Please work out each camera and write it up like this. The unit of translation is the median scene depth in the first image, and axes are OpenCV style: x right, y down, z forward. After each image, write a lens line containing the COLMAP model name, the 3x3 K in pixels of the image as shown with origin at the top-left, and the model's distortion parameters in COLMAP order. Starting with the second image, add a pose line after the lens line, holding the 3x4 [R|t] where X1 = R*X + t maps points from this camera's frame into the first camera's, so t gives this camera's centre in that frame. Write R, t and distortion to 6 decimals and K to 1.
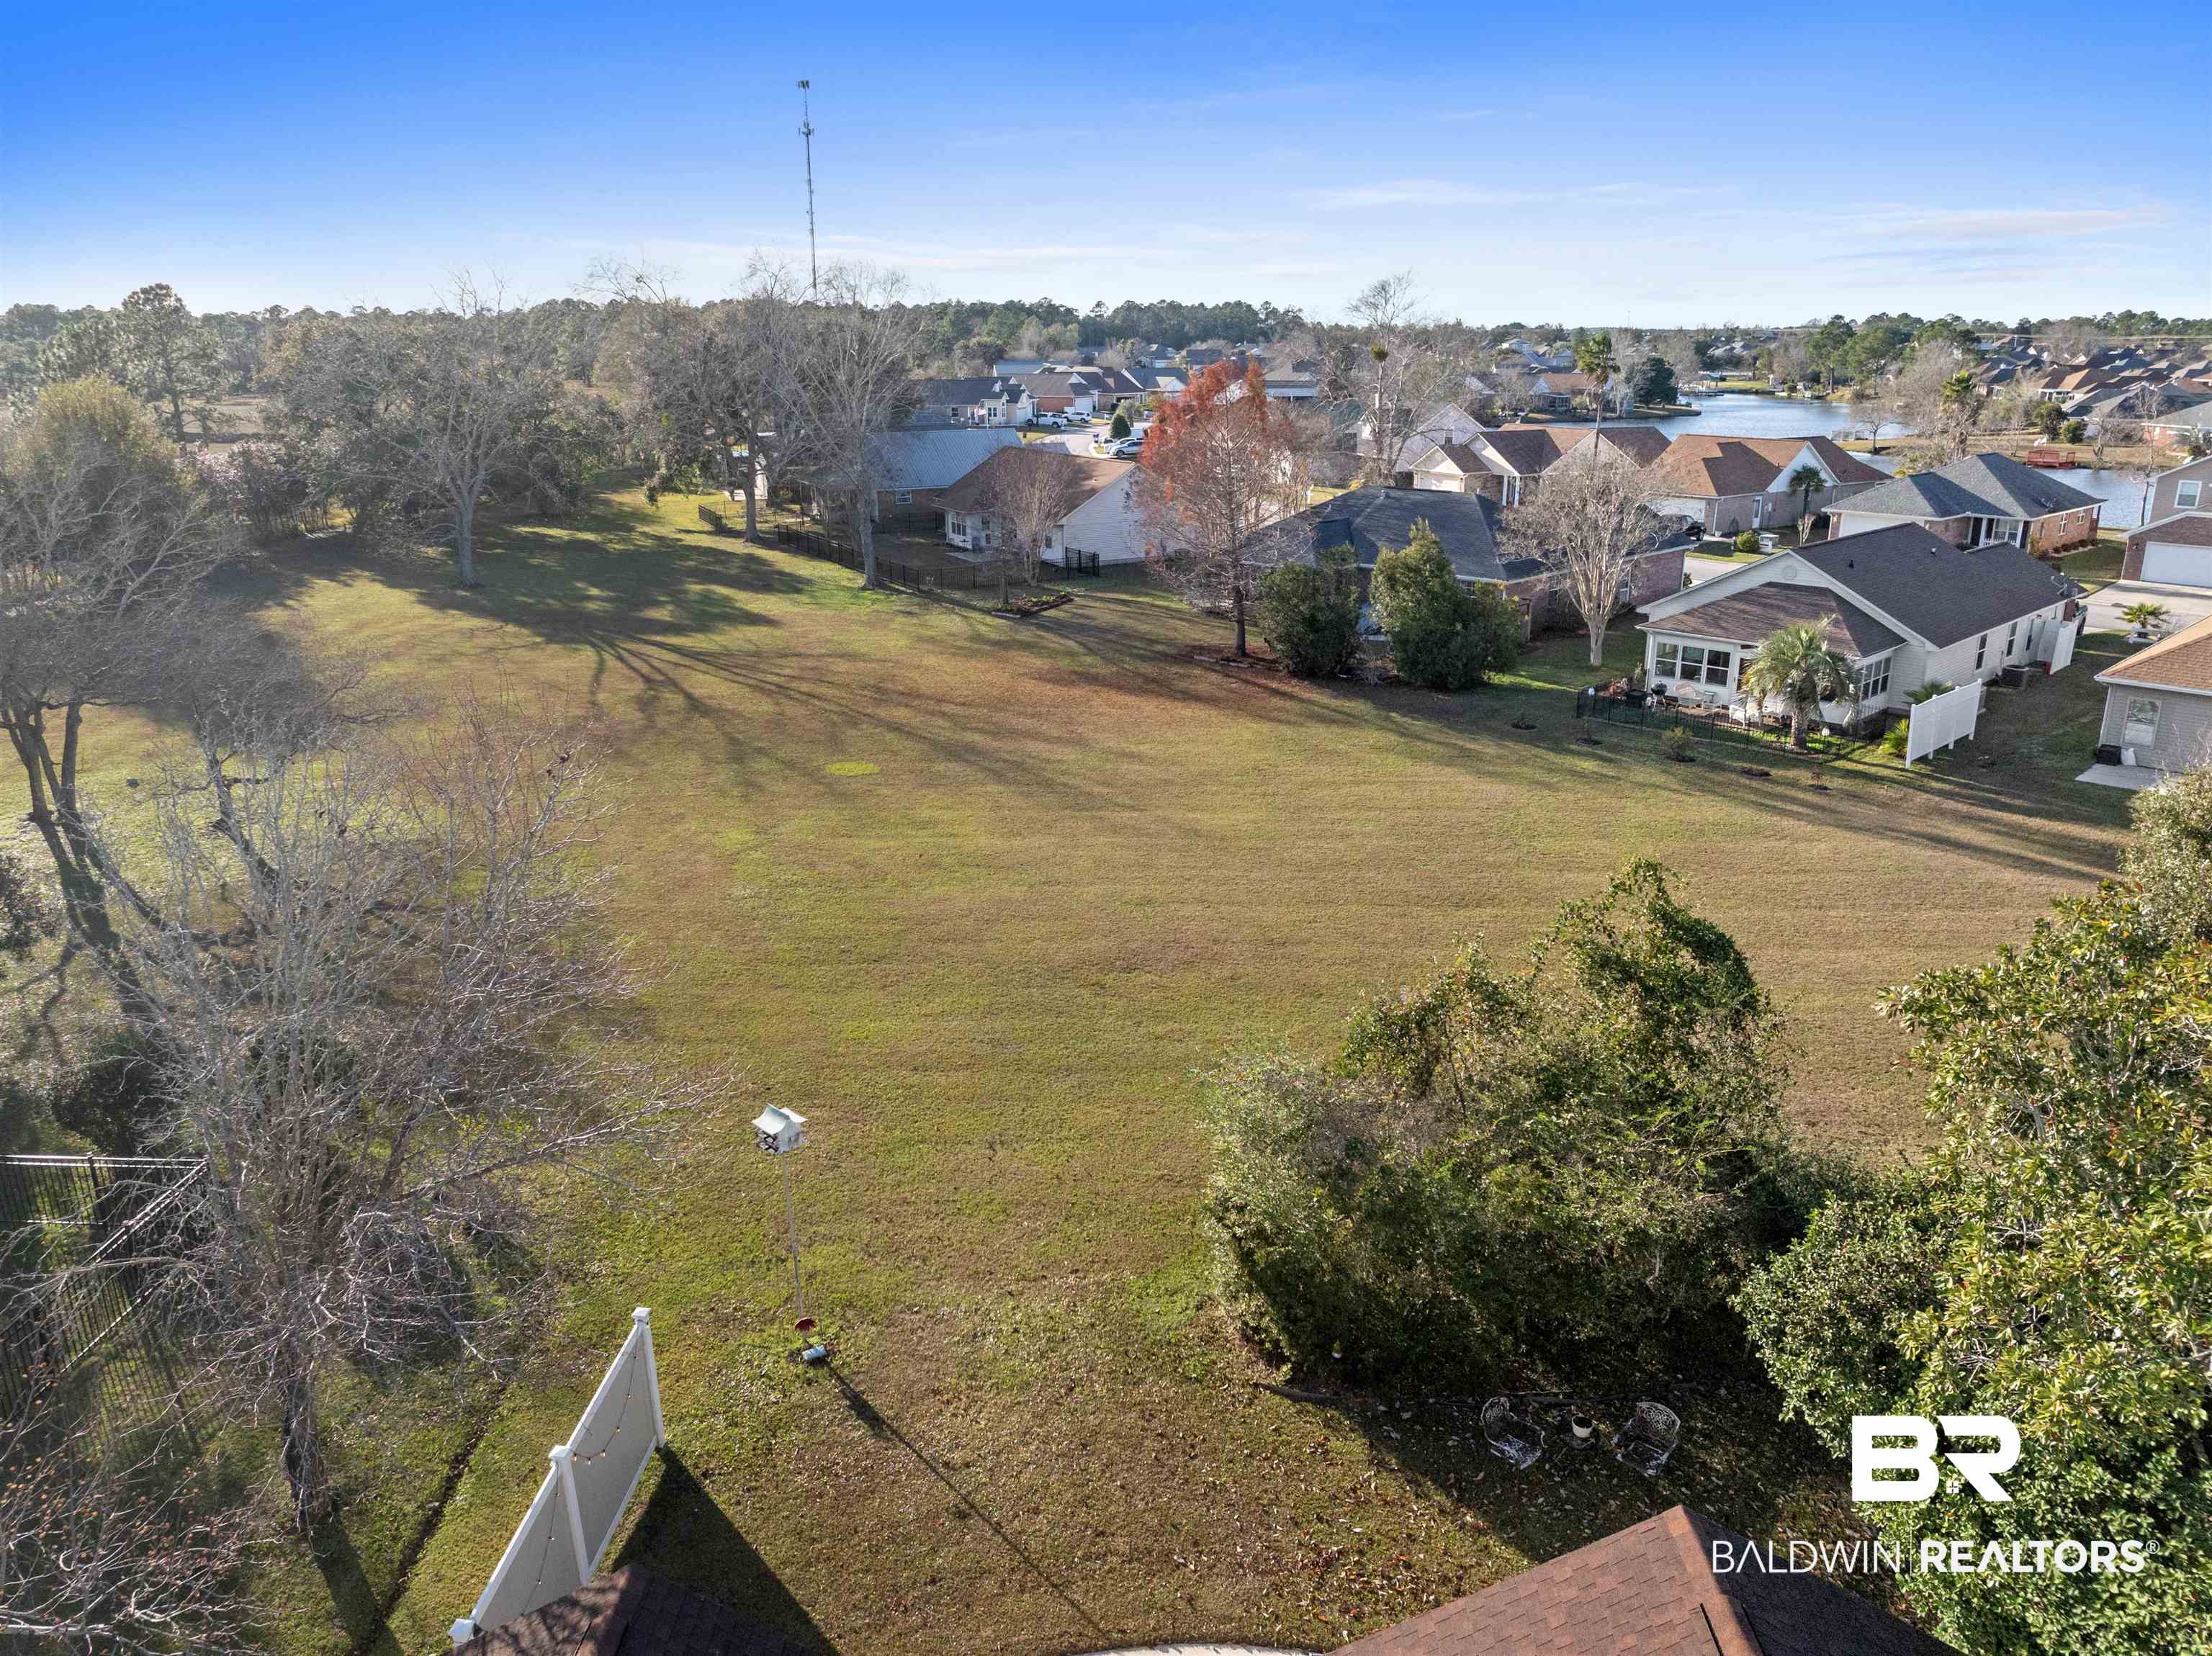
lens RADIAL K [[1559.8, 0, 1106.0], [0, 1559.8, 828.0], [0, 0, 1]] dist [-0.050118, 0.003223]
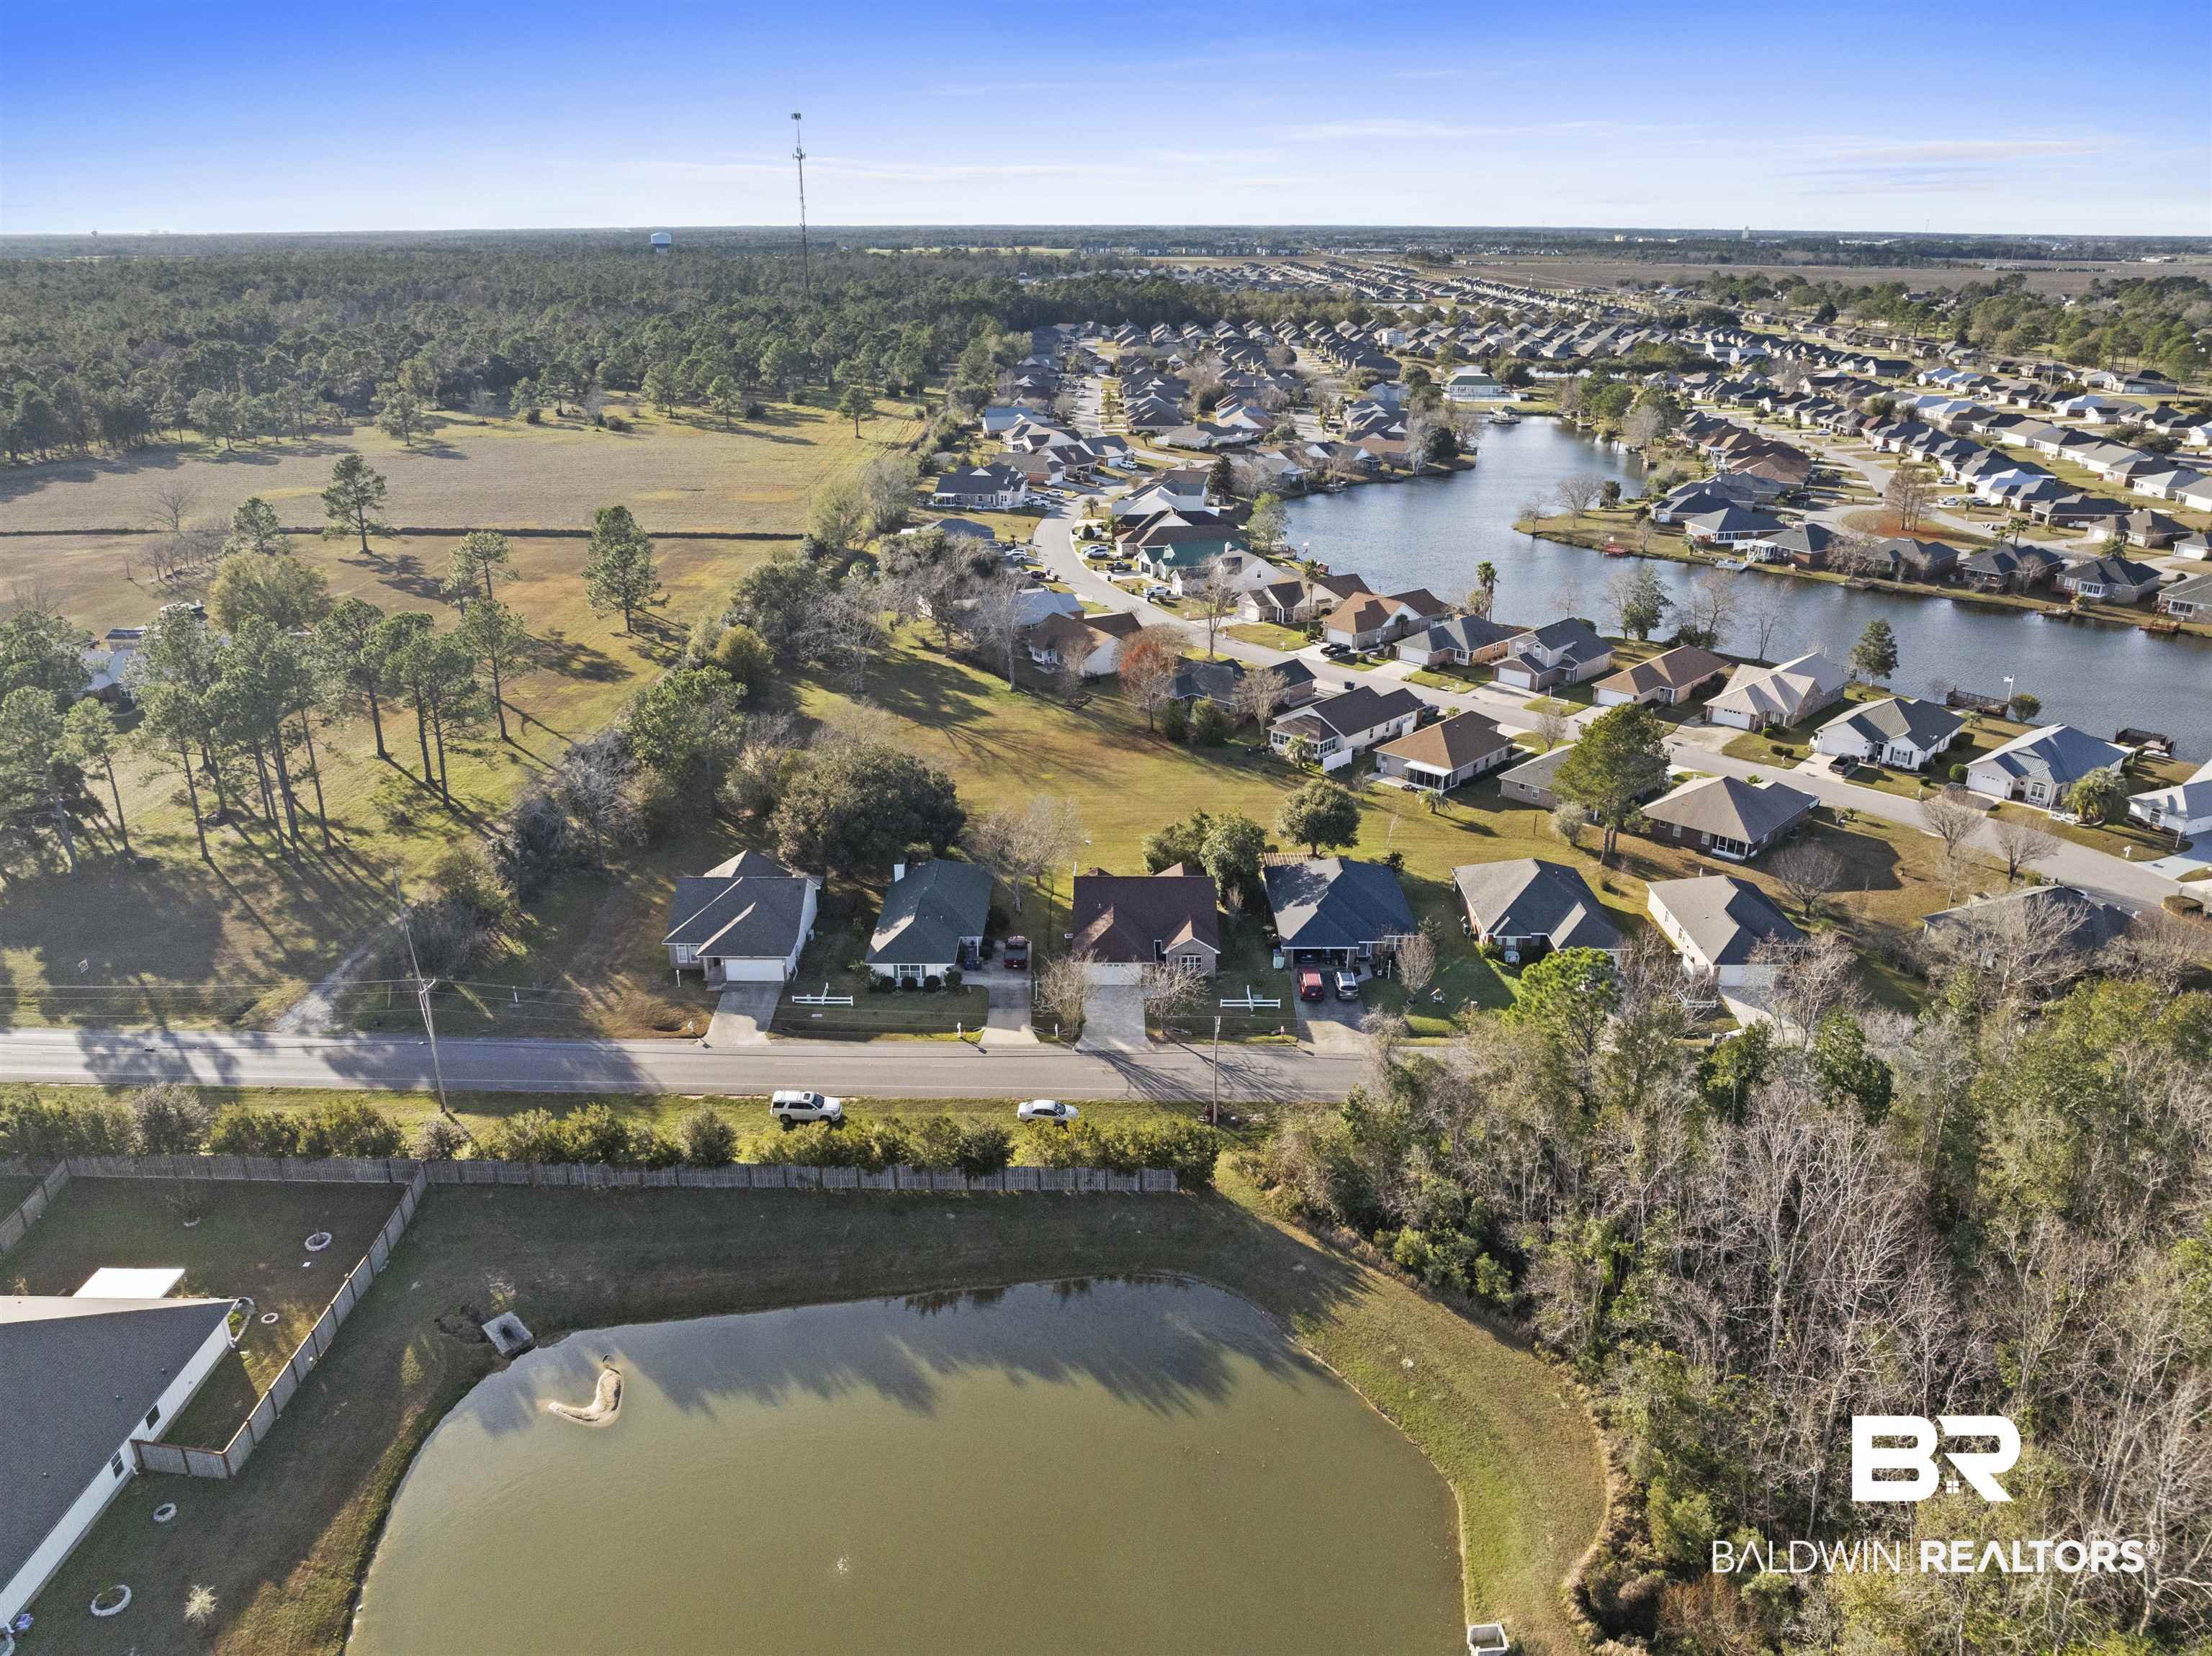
lens RADIAL K [[1566.6, 0, 1112.3], [0, 1566.6, 835.6], [0, 0, 1]] dist [-0.039137, -0.002443]
pose [[0.998769, -0.010801, 0.048423, -0.149148], [0.007226, 0.997275, 0.073416, -0.132982], [-0.049084, -0.072976, 0.996125, -2.178691]]
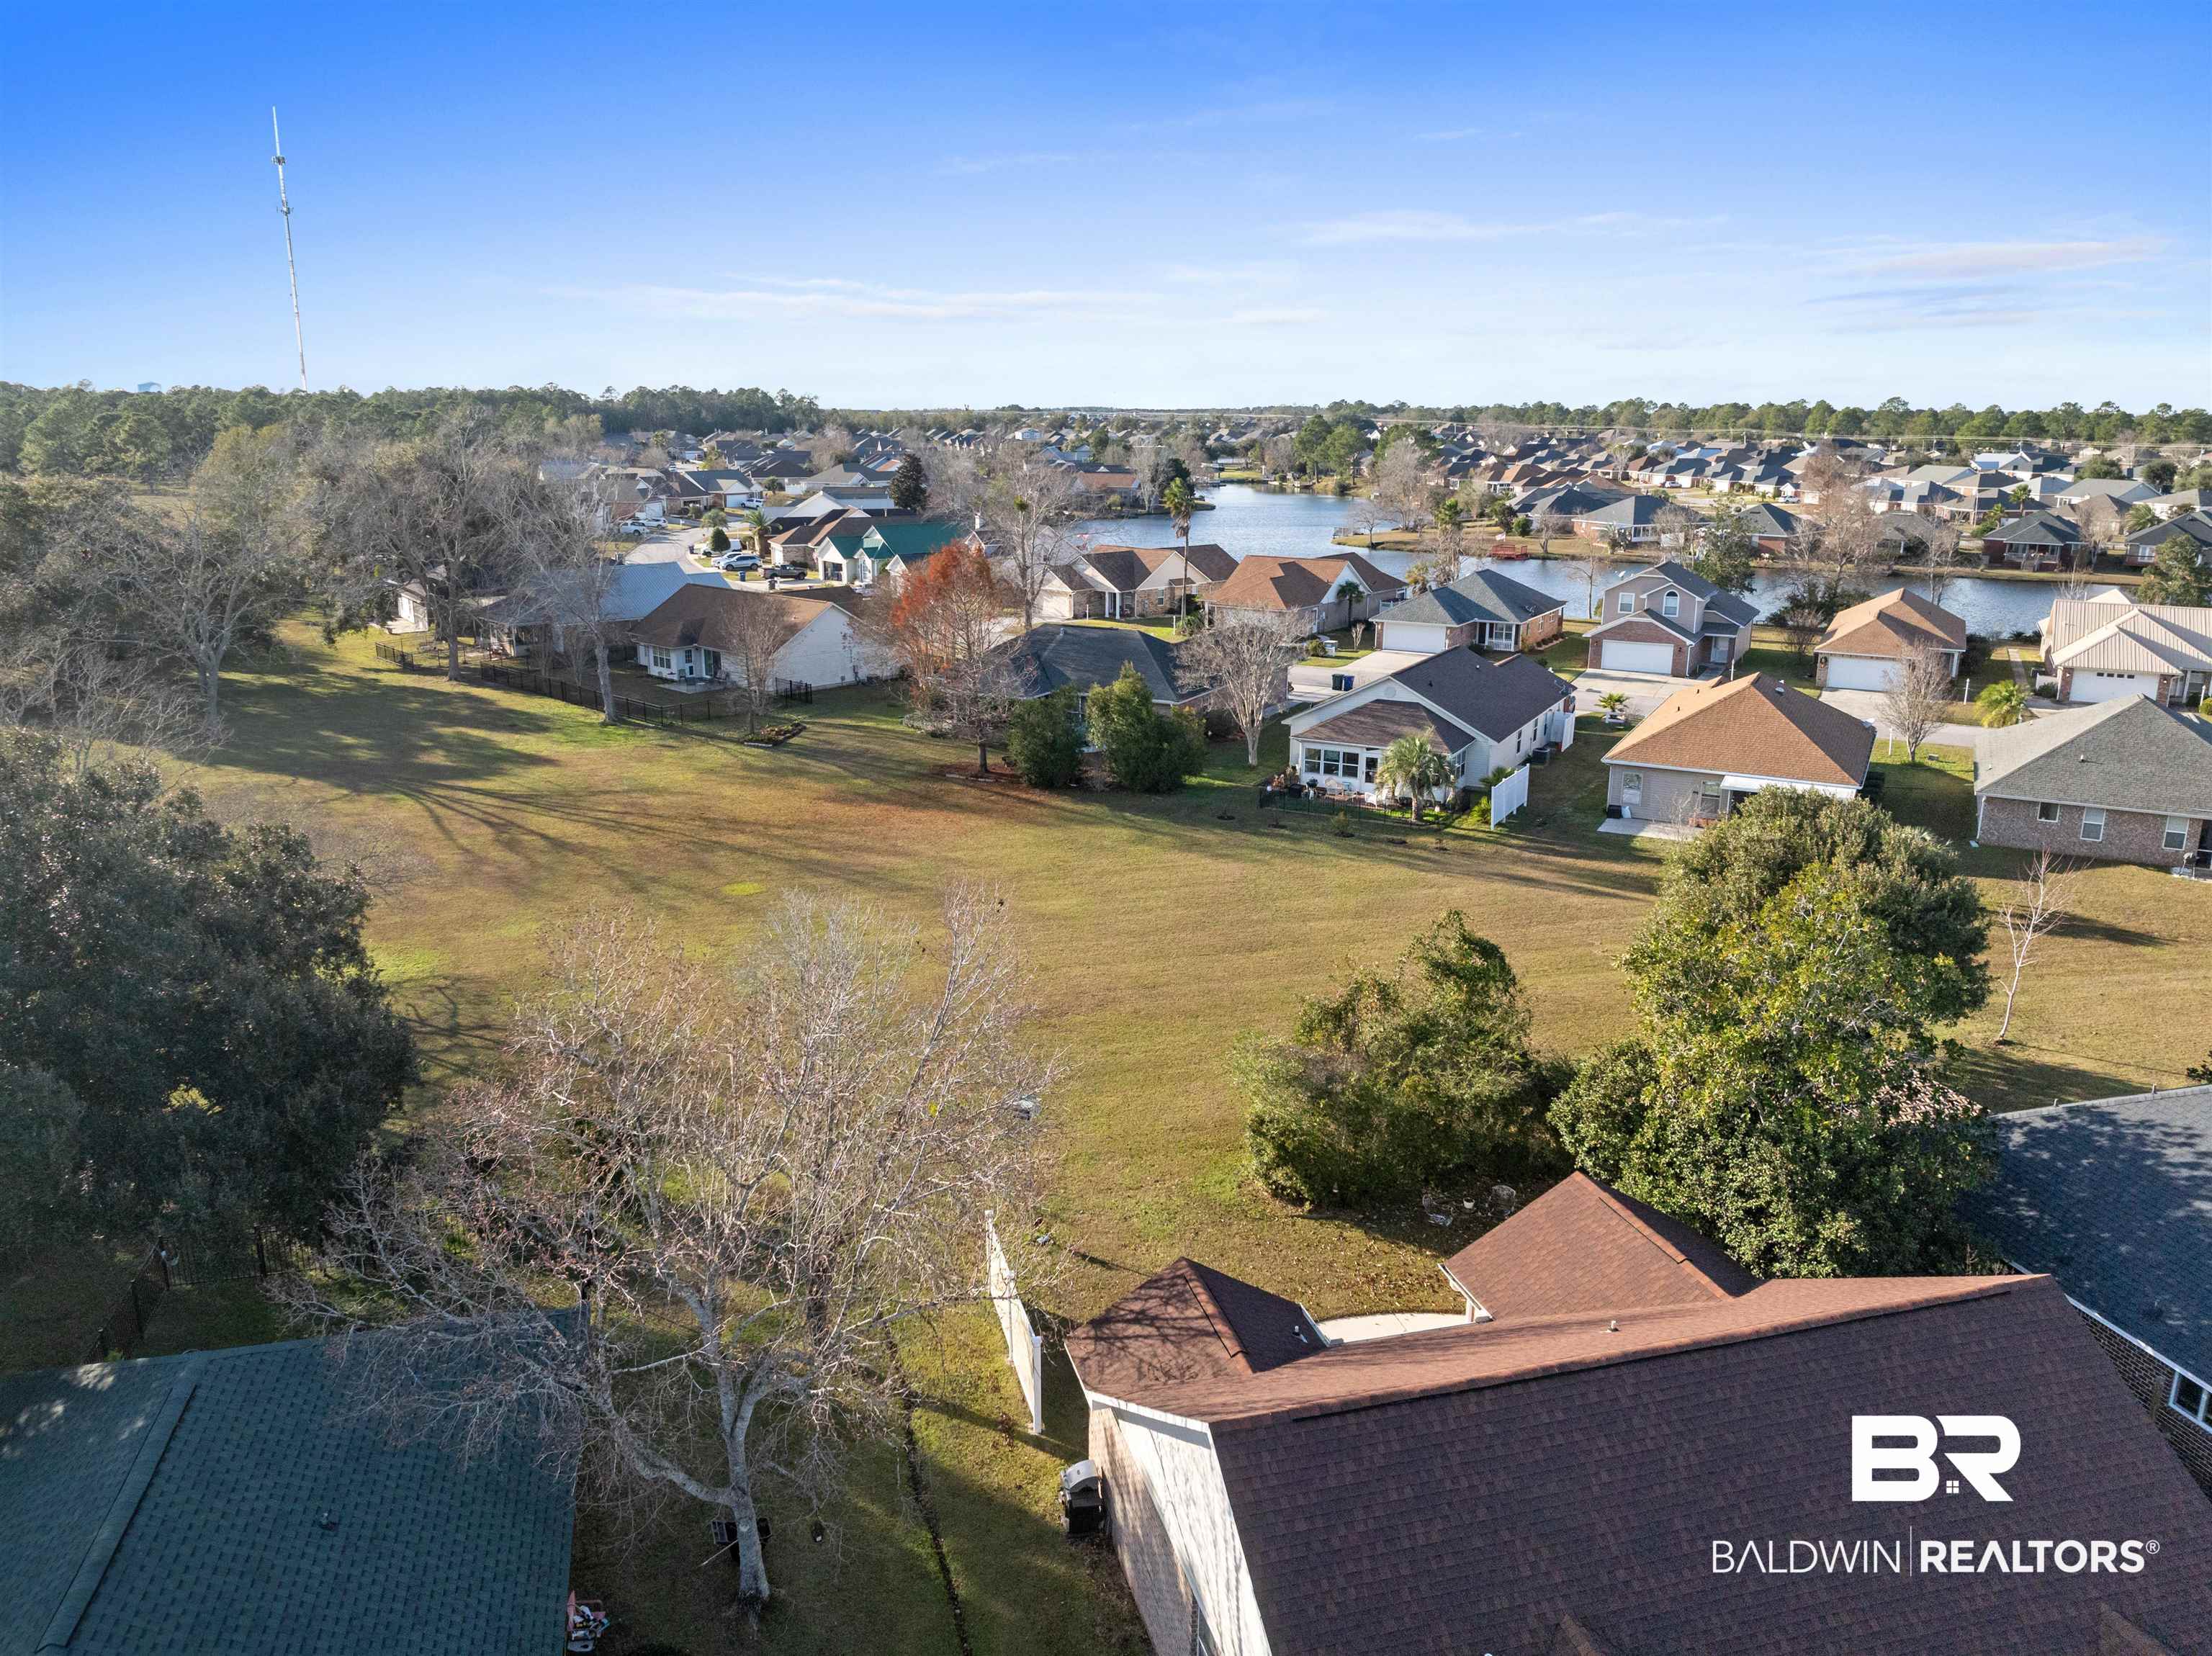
lens RADIAL K [[1566.6, 0, 1112.3], [0, 1566.6, 835.6], [0, 0, 1]] dist [-0.039137, -0.002443]
pose [[0.951512, -0.068875, 0.299801, -0.194598], [0.081451, 0.996236, -0.029641, -0.014778], [-0.296631, 0.052623, 0.953541, -0.220809]]
